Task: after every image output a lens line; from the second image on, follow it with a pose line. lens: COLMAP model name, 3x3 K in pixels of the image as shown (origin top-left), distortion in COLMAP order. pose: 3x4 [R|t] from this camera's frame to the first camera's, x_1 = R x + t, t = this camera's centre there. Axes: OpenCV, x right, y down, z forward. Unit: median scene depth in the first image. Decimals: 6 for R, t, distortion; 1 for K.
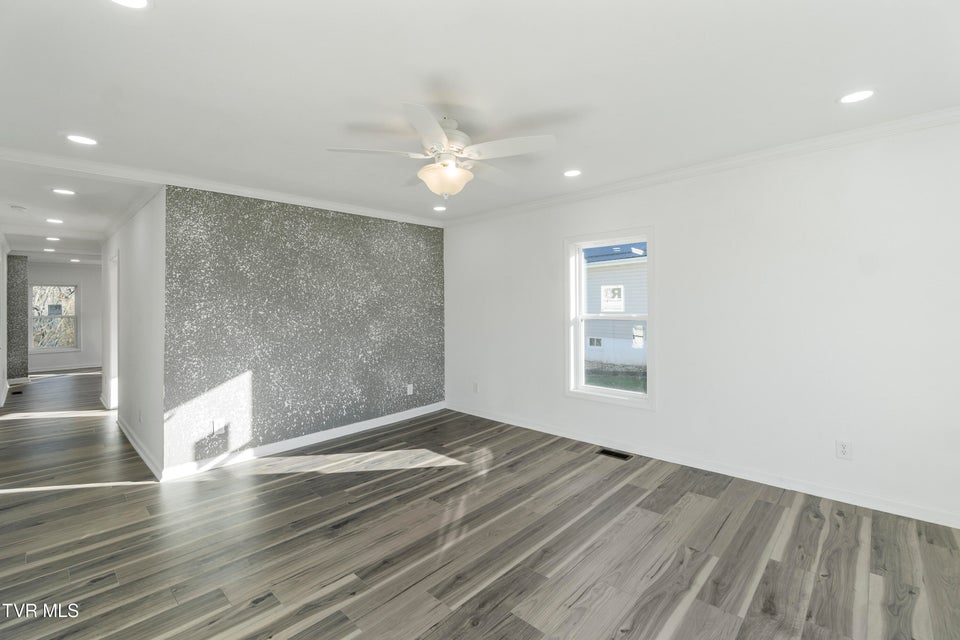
lens RADIAL K [[419.7, 0, 476.6], [0, 419.7, 320.7], [0, 0, 1]] dist [-0.002139, 0.000002]
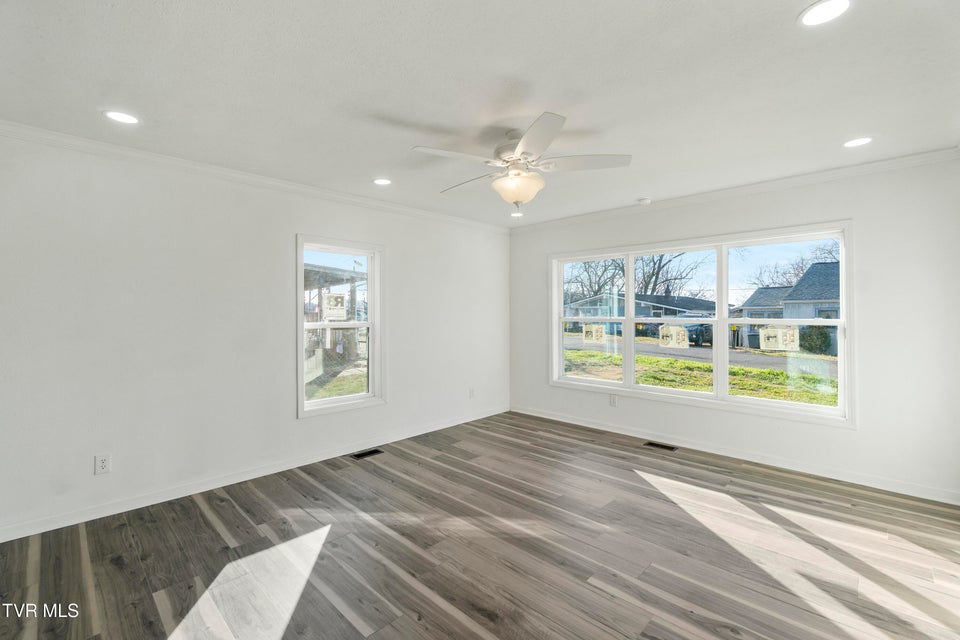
lens RADIAL K [[419.7, 0, 476.6], [0, 419.7, 320.7], [0, 0, 1]] dist [-0.002139, 0.000002]
pose [[0.024417, -0.005530, 0.999687, -0.769178], [0.038644, 0.999243, 0.004584, -0.012547], [-0.998955, 0.038520, 0.024613, 0.727907]]
